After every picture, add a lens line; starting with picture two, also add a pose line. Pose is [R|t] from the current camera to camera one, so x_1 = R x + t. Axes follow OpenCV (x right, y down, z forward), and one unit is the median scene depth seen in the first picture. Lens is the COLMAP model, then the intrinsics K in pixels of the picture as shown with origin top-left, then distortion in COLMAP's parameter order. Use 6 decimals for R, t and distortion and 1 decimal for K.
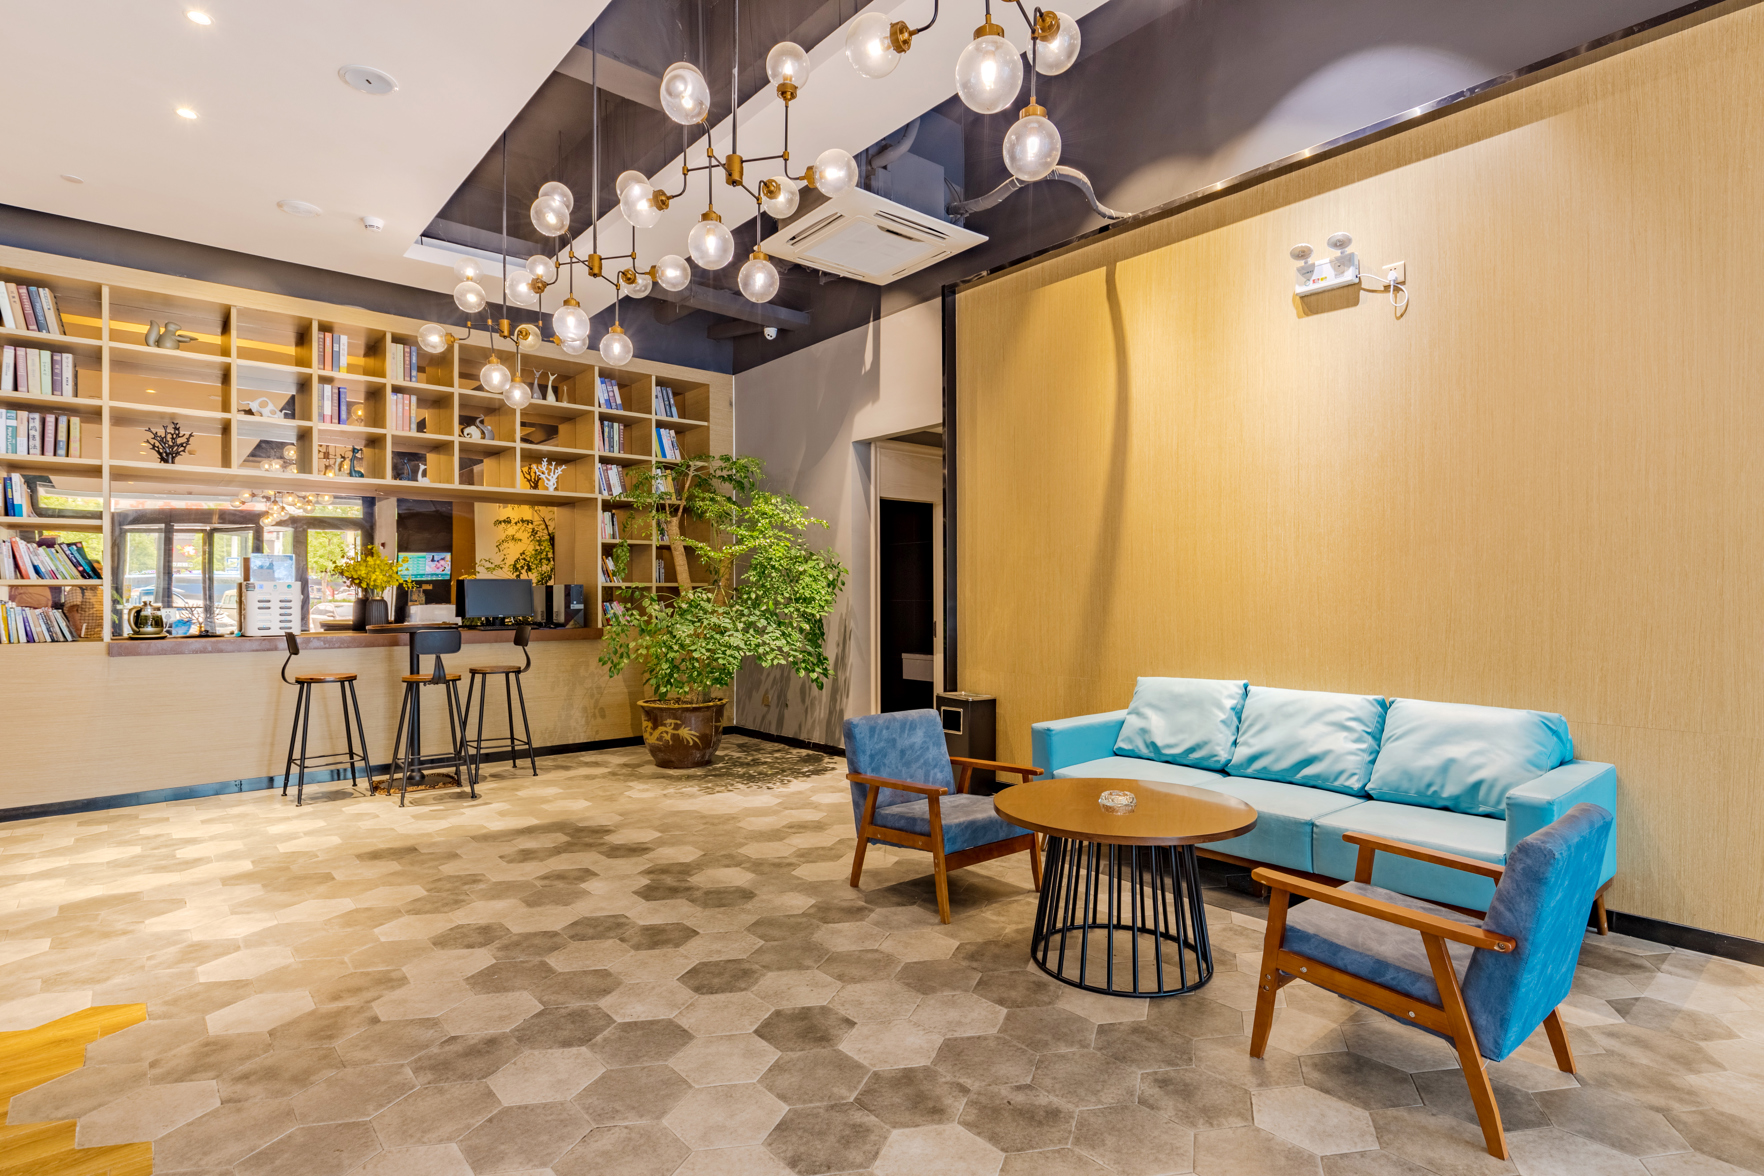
lens RADIAL K [[897.1, 0, 863.8], [0, 897.1, 594.2], [0, 0, 1]] dist [0.000820, -0.000738]
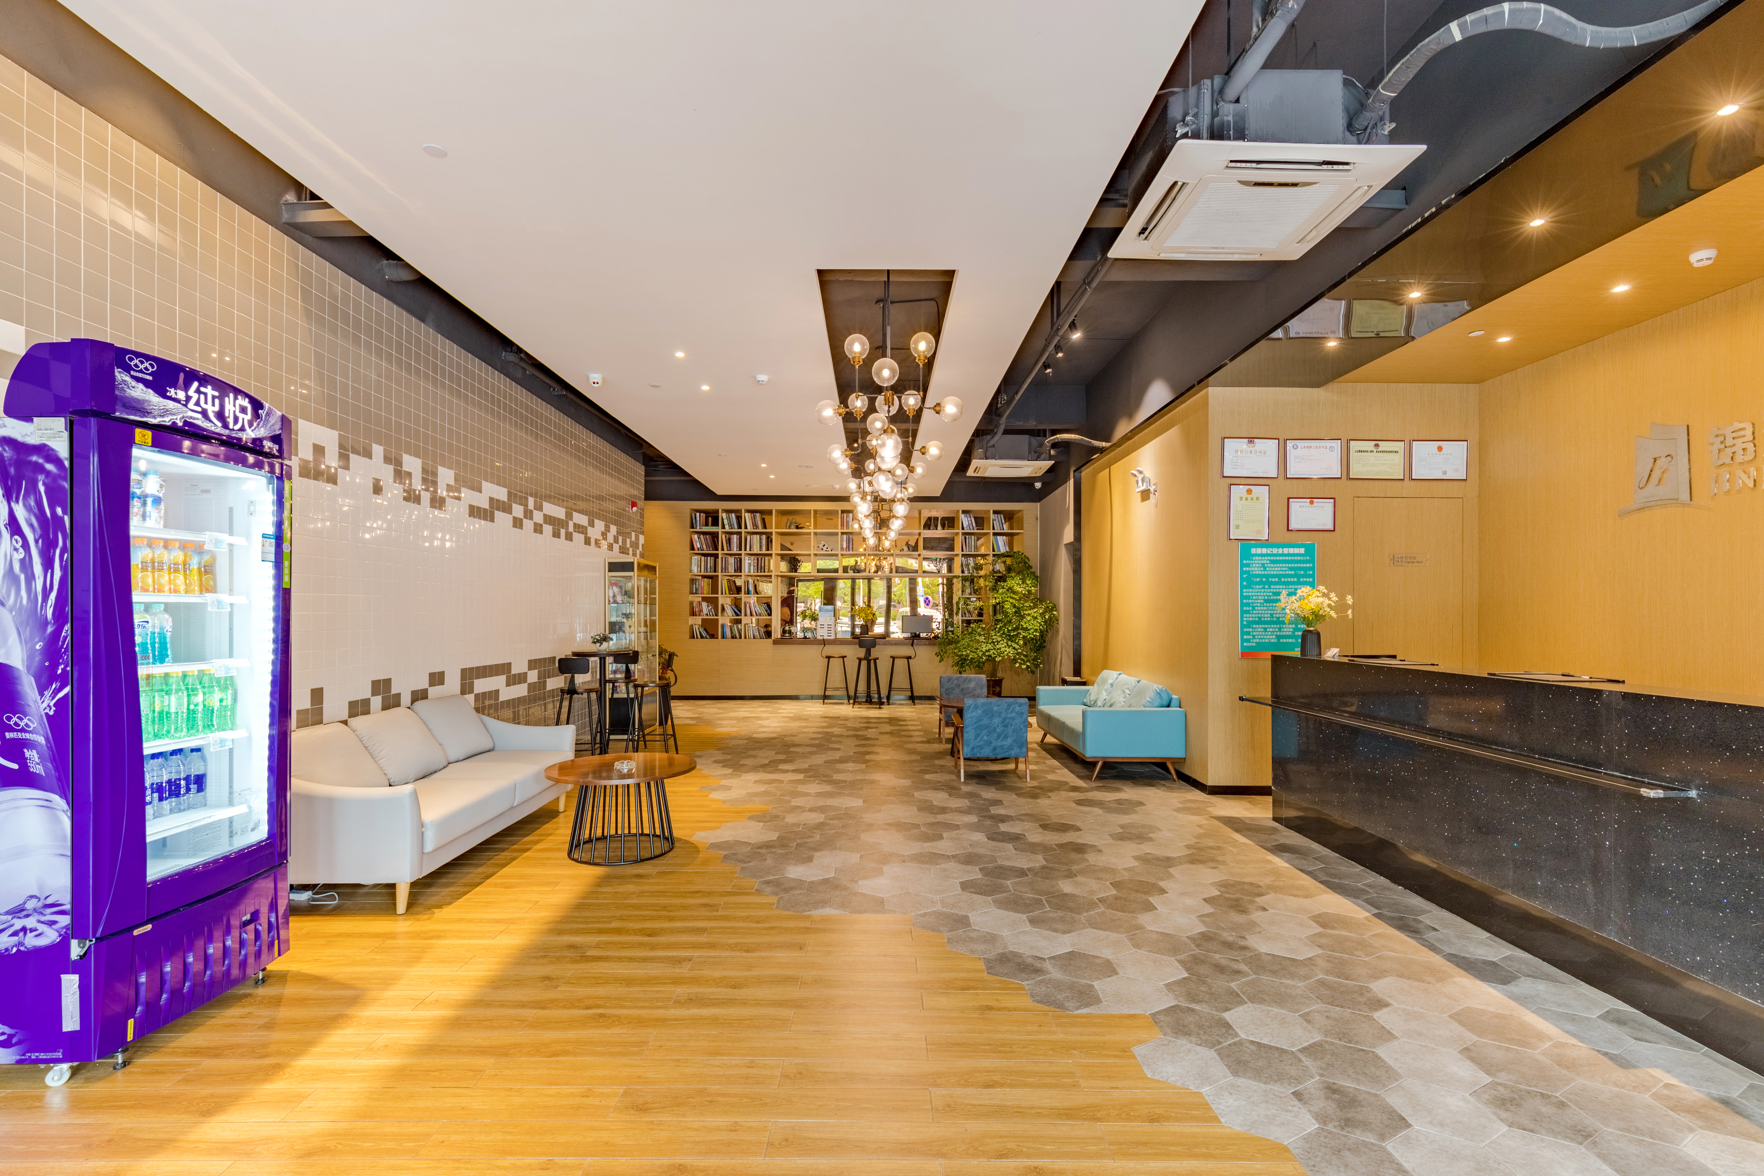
lens RADIAL K [[796.9, 0, 880.1], [0, 796.9, 604.6], [0, 0, 1]] dist [0.001766, 0.000249]
pose [[0.772184, 0.000729, -0.635399, 1.264299], [-0.007523, 0.999940, -0.007994, -0.047211], [0.635355, 0.010953, 0.772143, -0.890348]]
